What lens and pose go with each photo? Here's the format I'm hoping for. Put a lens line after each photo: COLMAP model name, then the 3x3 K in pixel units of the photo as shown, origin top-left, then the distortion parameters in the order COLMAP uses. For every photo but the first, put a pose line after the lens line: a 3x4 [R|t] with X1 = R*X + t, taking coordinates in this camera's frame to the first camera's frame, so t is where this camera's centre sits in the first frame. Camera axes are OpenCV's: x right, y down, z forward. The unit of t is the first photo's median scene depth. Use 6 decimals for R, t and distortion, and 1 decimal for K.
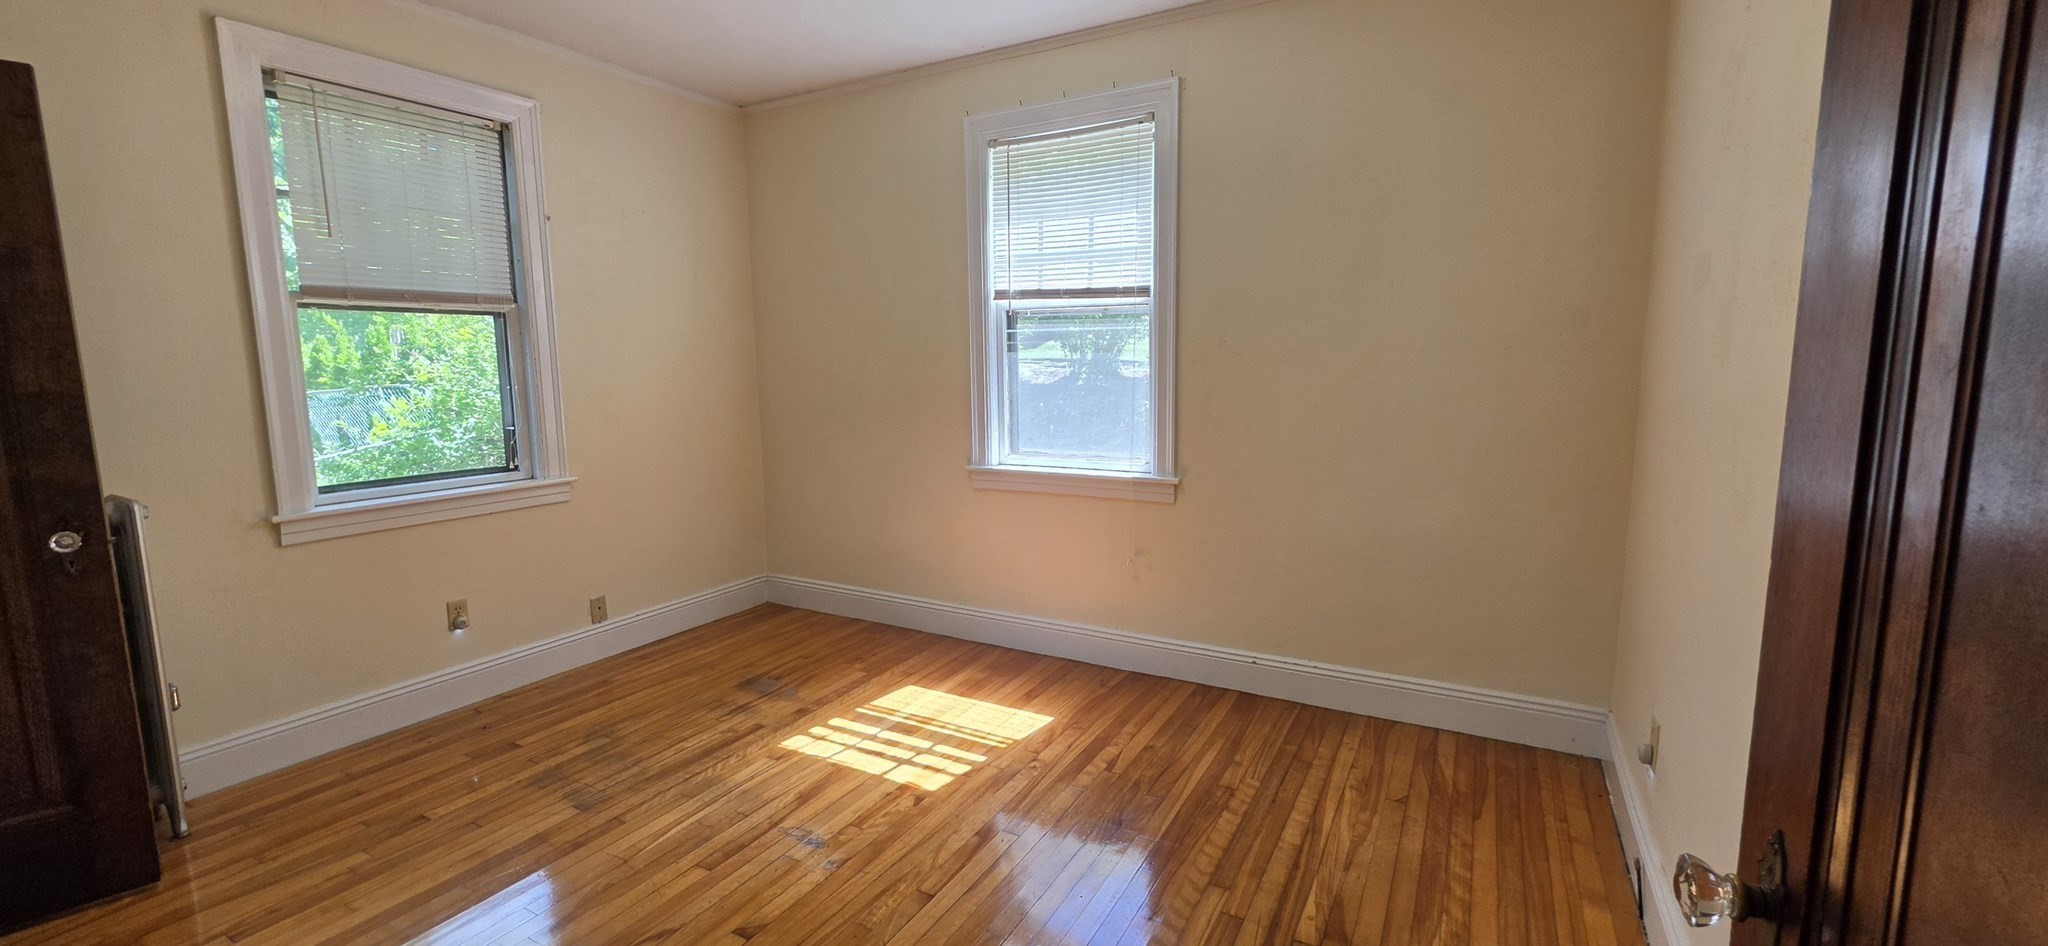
lens RADIAL K [[826.1, 0, 1023.6], [0, 826.1, 469.3], [0, 0, 1]] dist [0.002467, 0.000323]
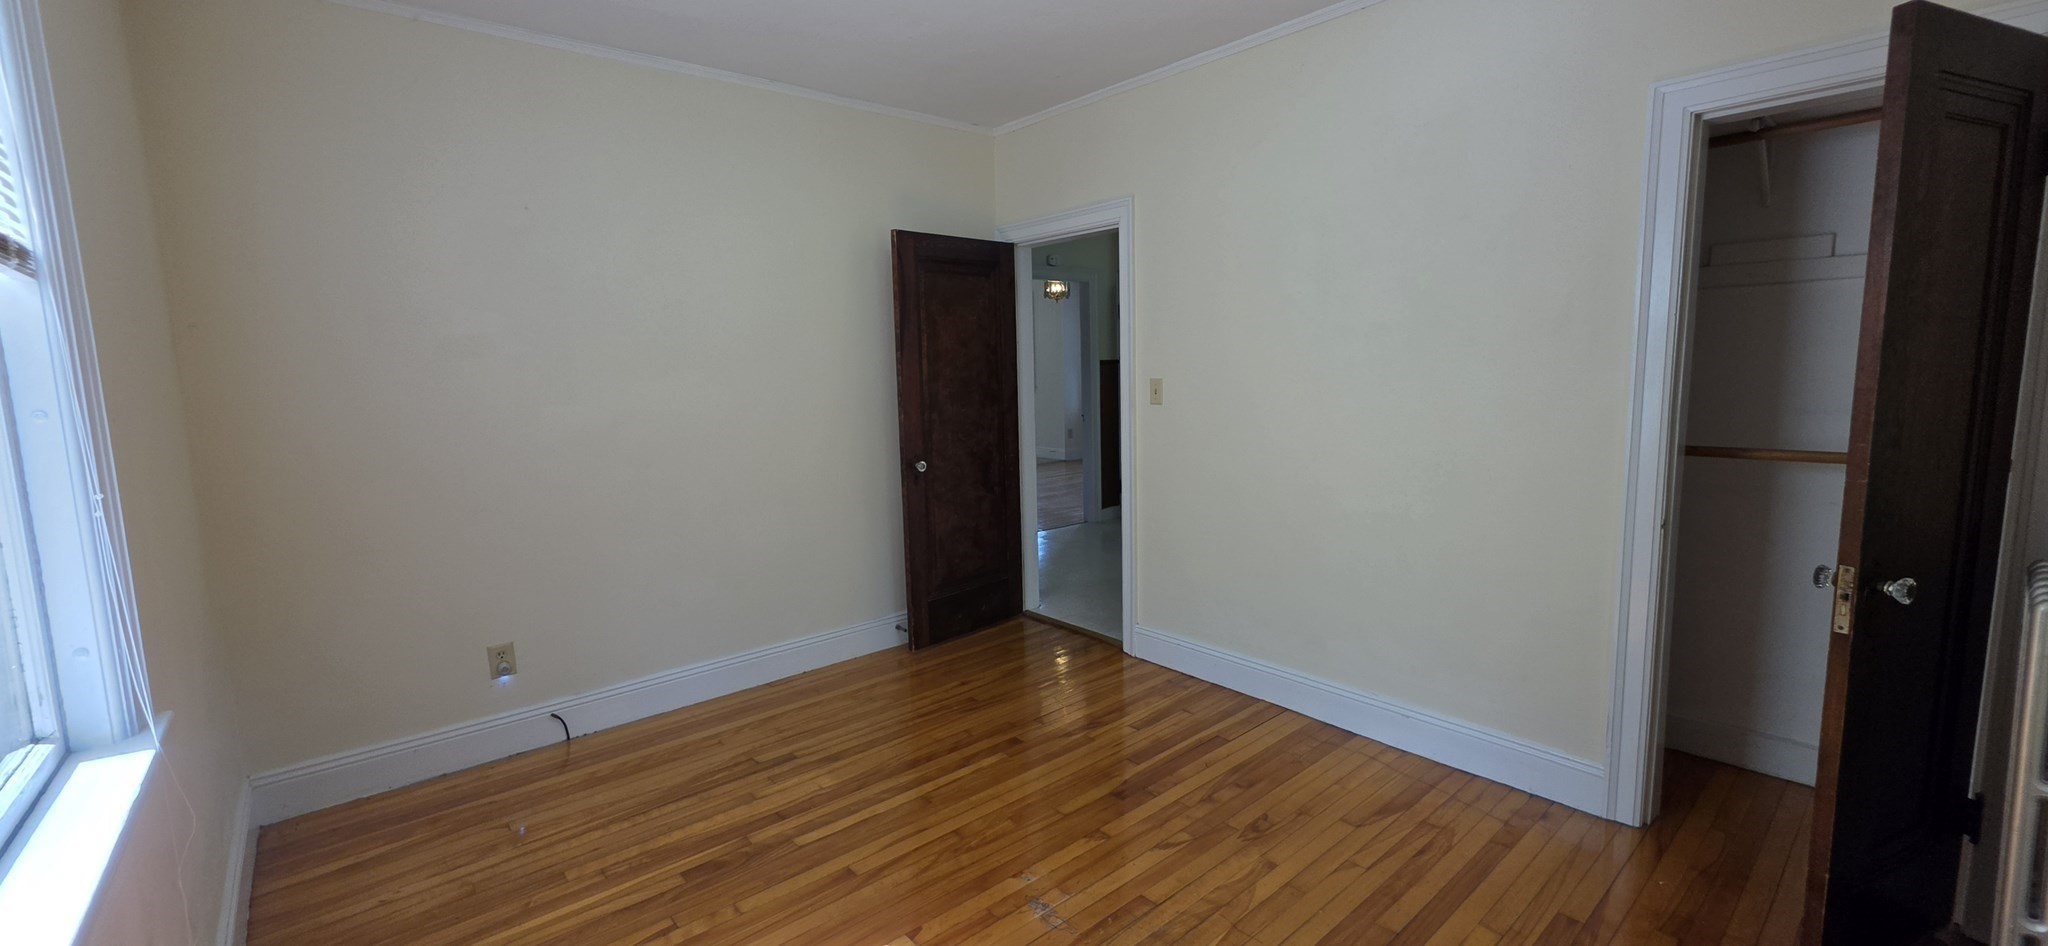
lens RADIAL K [[826.1, 0, 1025.7], [0, 826.1, 465.7], [0, 0, 1]] dist [0.002467, 0.000323]
pose [[-0.942115, -0.009904, 0.335143, -0.551784], [0.076973, 0.966478, 0.244940, -0.267037], [-0.326334, 0.256559, -0.909771, 1.742588]]
